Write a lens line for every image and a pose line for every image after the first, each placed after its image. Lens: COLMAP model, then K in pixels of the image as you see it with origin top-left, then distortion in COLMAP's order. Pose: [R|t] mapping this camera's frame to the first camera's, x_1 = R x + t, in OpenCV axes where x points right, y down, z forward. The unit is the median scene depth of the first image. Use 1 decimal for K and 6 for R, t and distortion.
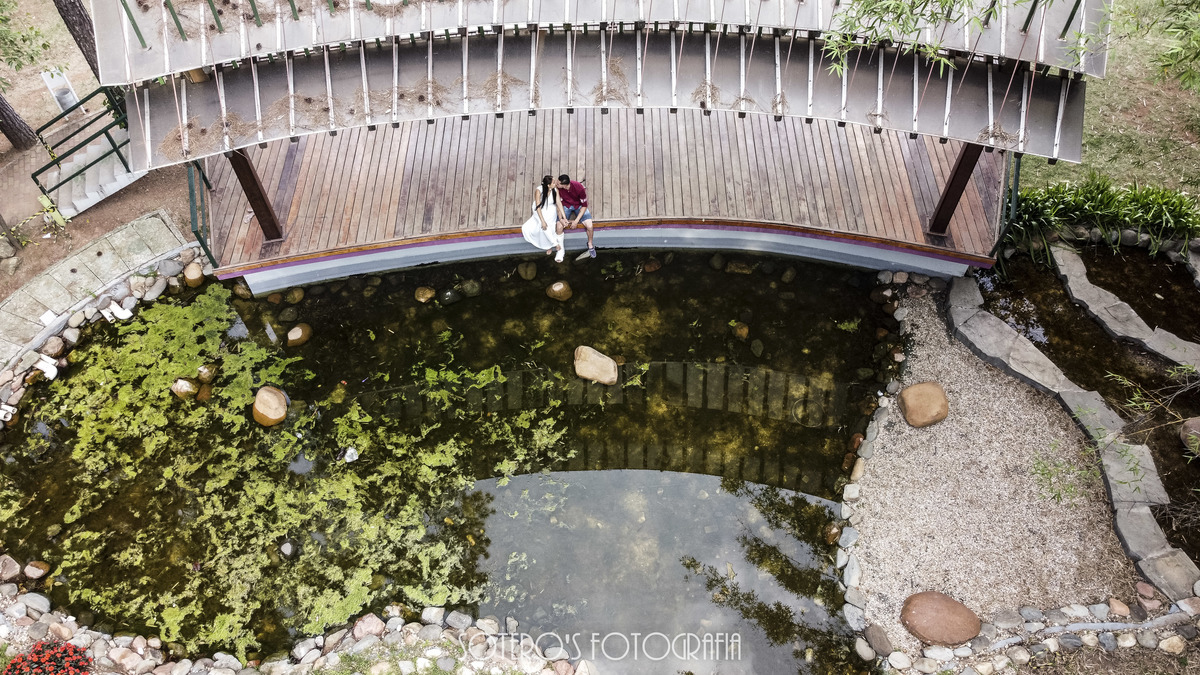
lens RADIAL K [[856.5, 0, 599.9], [0, 856.5, 337.7], [0, 0, 1]] dist [-0.002536, -0.003599]
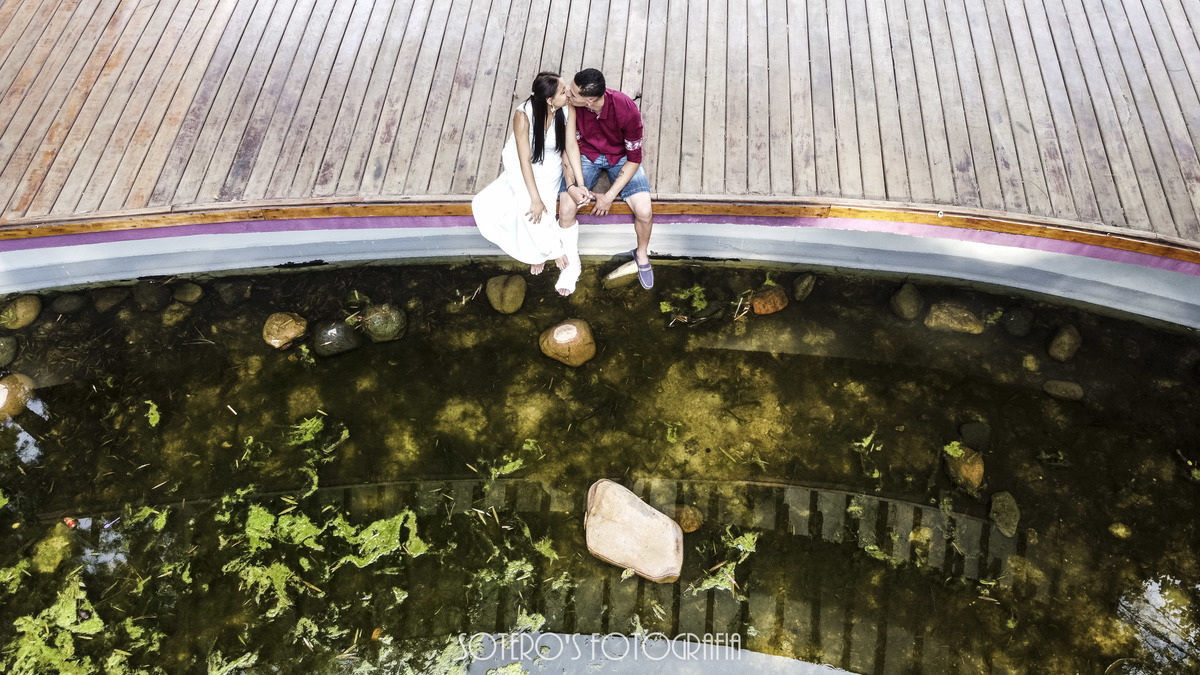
lens RADIAL K [[856.5, 0, 600.0], [0, 856.5, 337.4], [0, 0, 1]] dist [-0.002536, -0.003599]
pose [[0.996215, 0.073673, -0.046137, -0.009124], [-0.072415, 0.996971, 0.028365, -0.077070], [0.048087, -0.024916, 0.998532, 0.571024]]
